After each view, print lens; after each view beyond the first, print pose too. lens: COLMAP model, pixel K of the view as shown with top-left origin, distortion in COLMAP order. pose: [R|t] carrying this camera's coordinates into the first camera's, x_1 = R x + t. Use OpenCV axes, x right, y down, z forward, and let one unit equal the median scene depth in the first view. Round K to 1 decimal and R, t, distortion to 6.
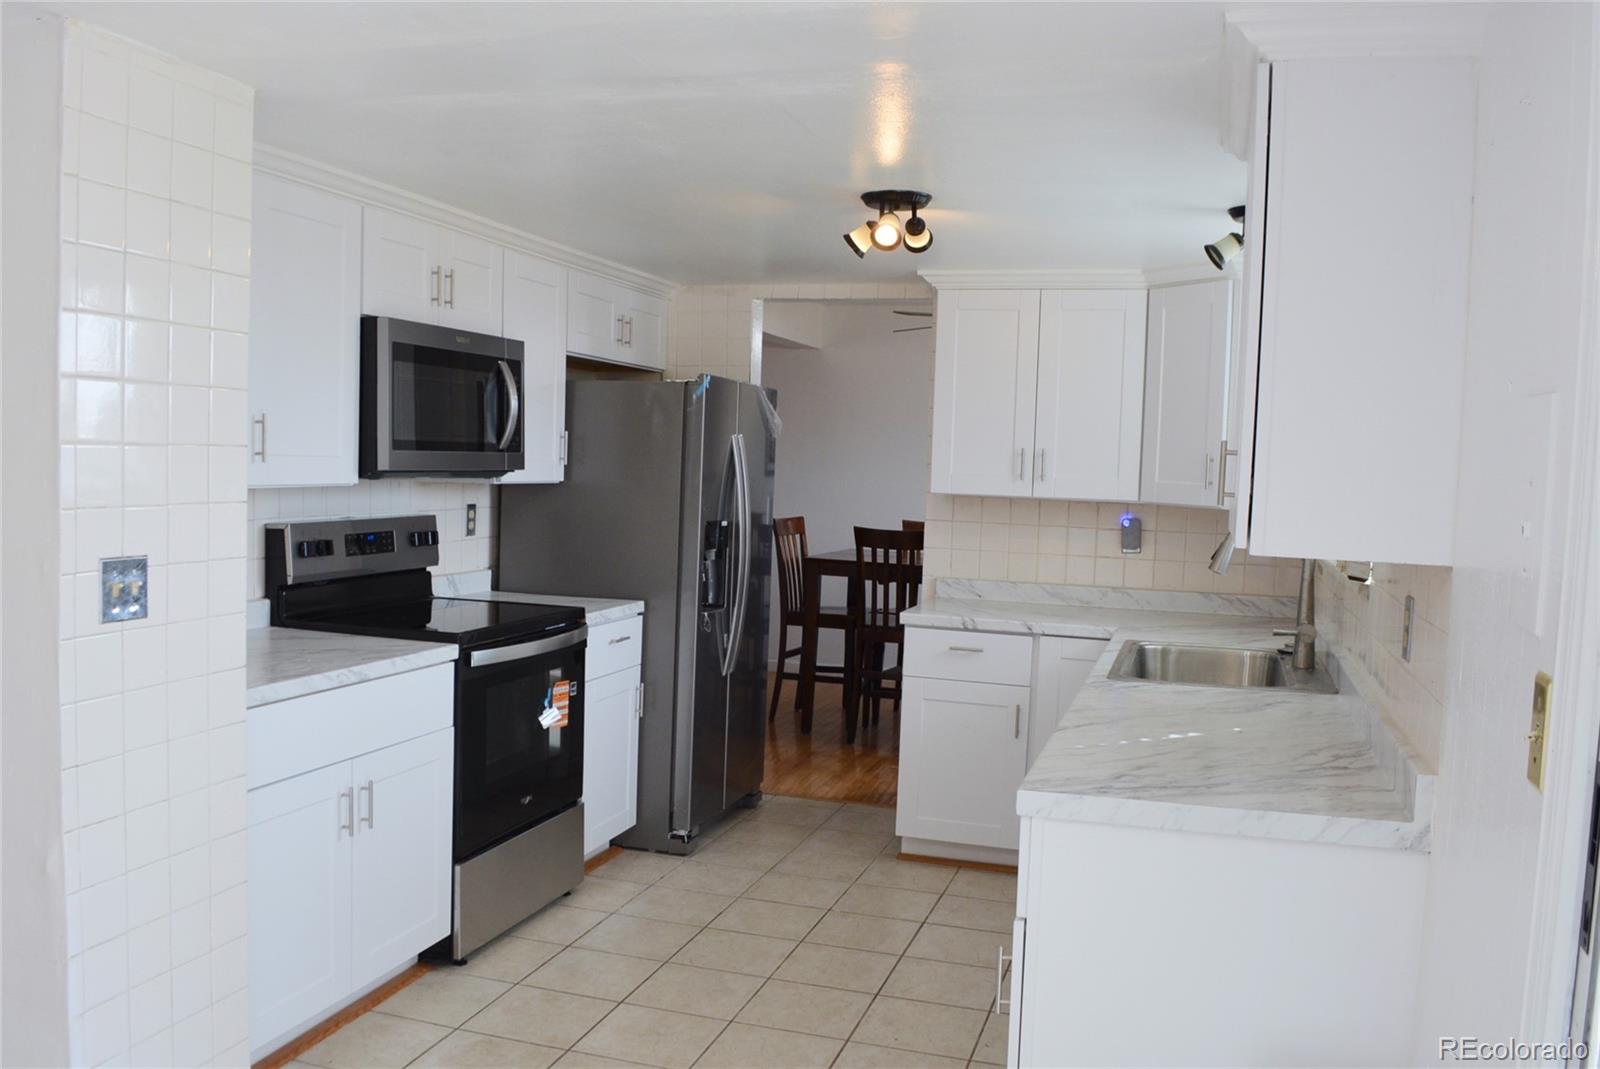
lens RADIAL K [[1362.7, 0, 797.7], [0, 1362.7, 551.7], [0, 0, 1]] dist [-0.077539, 0.019177]
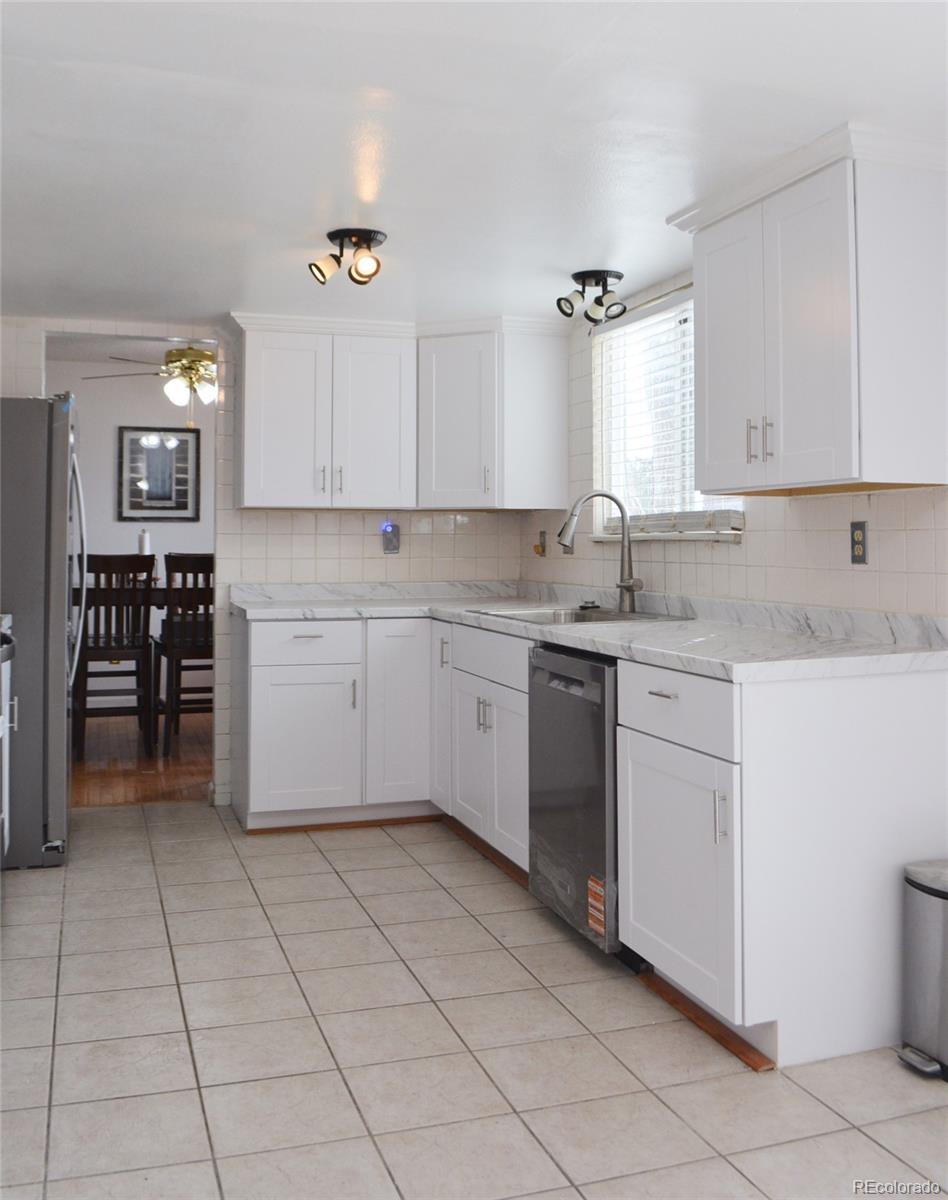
lens RADIAL K [[1176.4, 0, 496.6], [0, 1176.4, 502.7], [0, 0, 1]] dist [-0.068377, 0.000000]
pose [[0.801812, -0.014110, 0.597410, -0.376196], [0.069618, 0.995119, -0.069935, 0.043650], [-0.593507, 0.097665, 0.798881, 0.109437]]
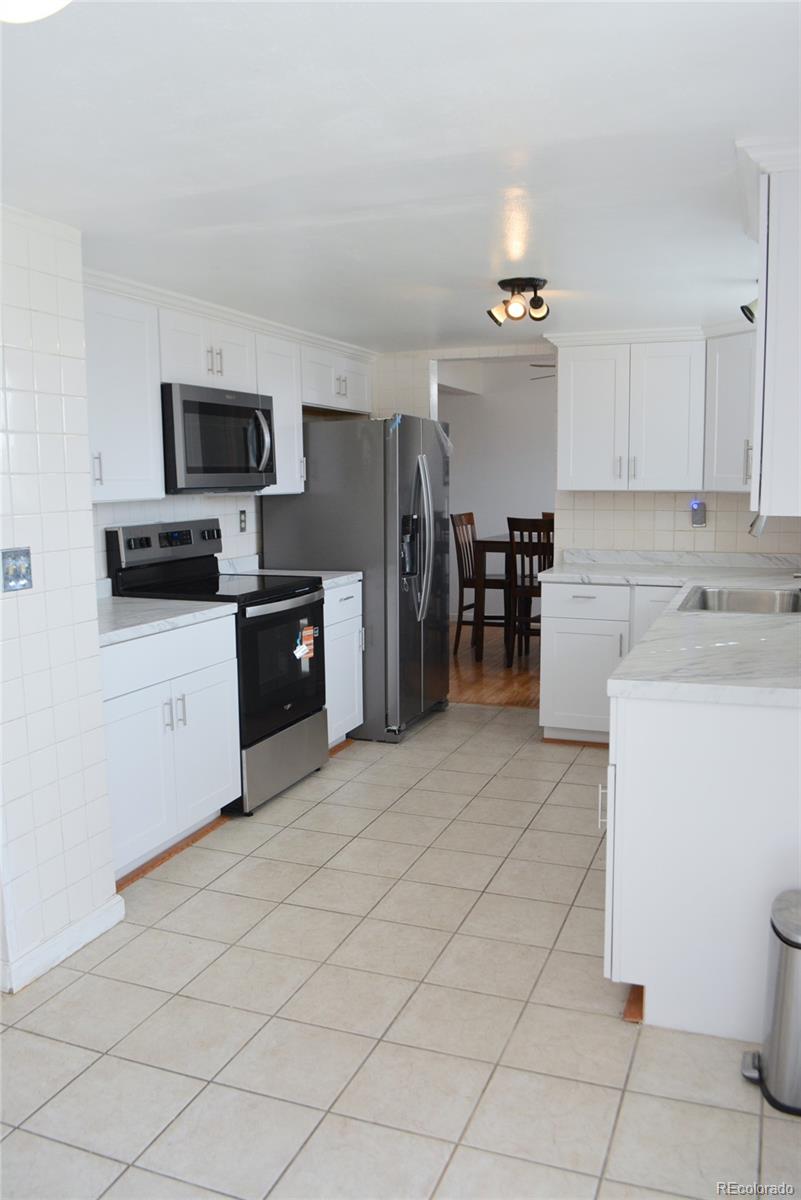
lens RADIAL K [[957.4, 0, 419.9], [0, 957.4, 613.1], [0, 0, 1]] dist [-0.077076, 0.004222]
pose [[0.997594, -0.033298, -0.060813, 0.011496], [0.037634, 0.996722, 0.071611, 0.010271], [0.058229, -0.073727, 0.995577, -0.028650]]
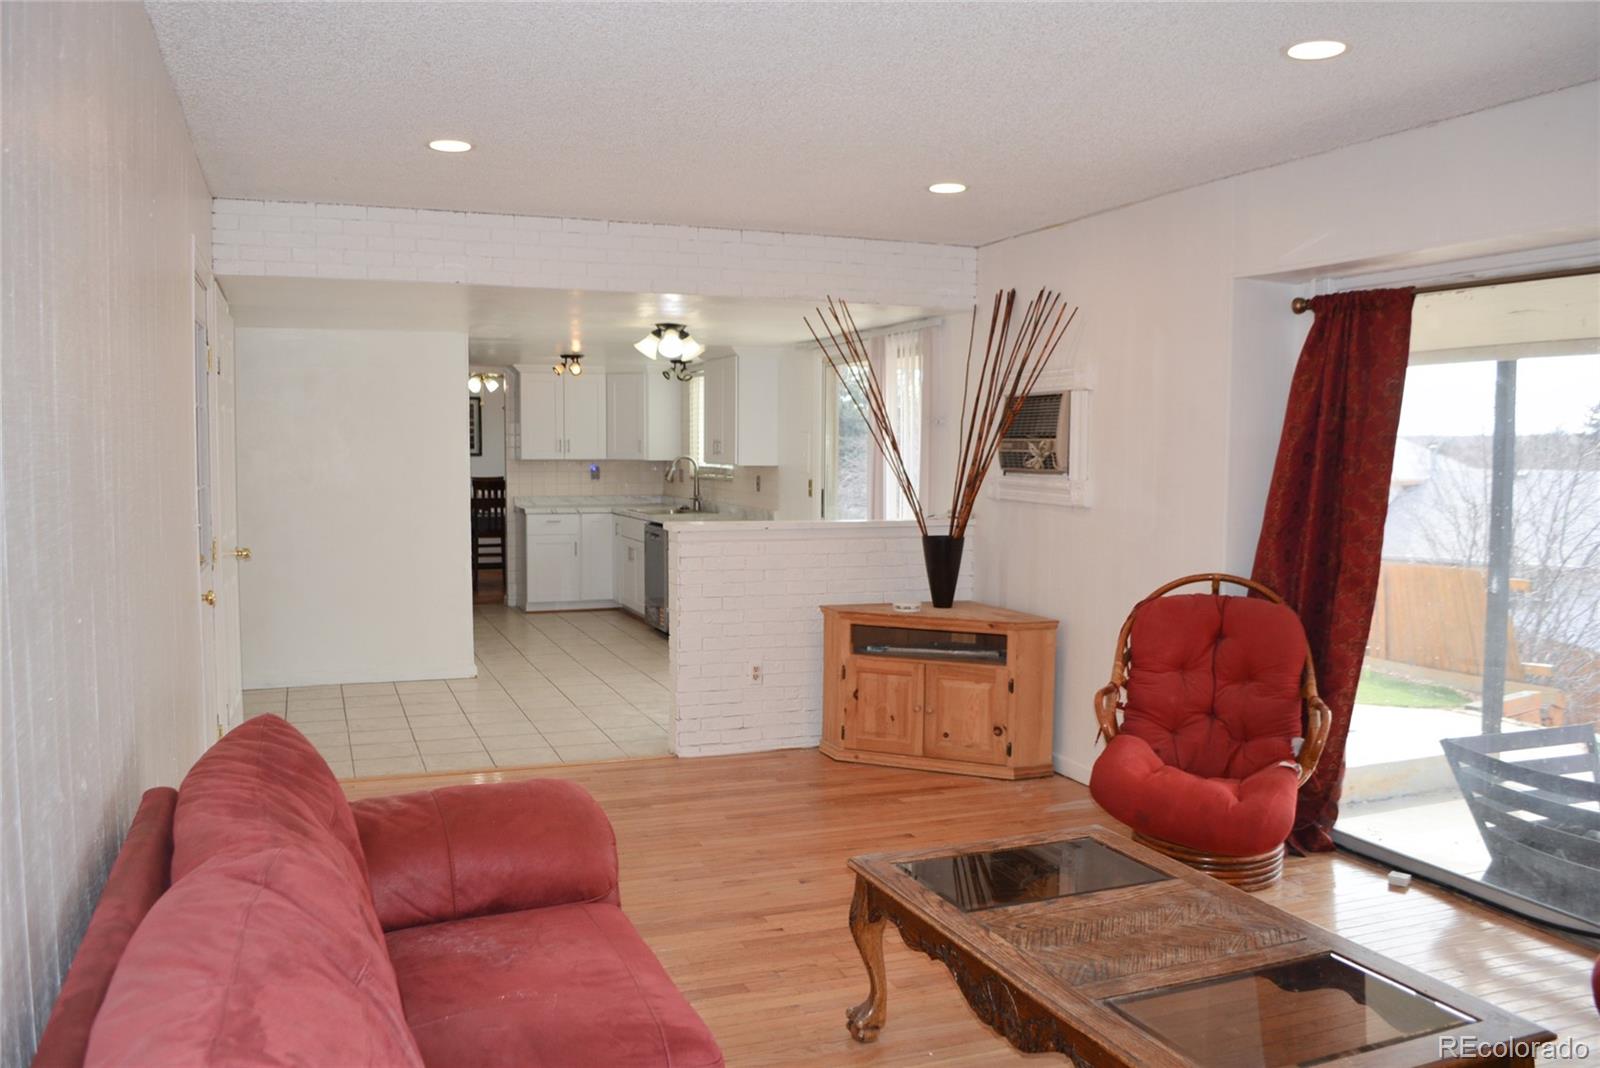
lens RADIAL K [[1276.5, 0, 797.1], [0, 1276.5, 534.7], [0, 0, 1]] dist [-0.077076, 0.004222]
pose [[0.779730, -0.075631, 0.621532, -1.065977], [0.067287, 0.997051, 0.036913, 0.044059], [-0.622490, 0.013039, 0.782519, -1.186884]]
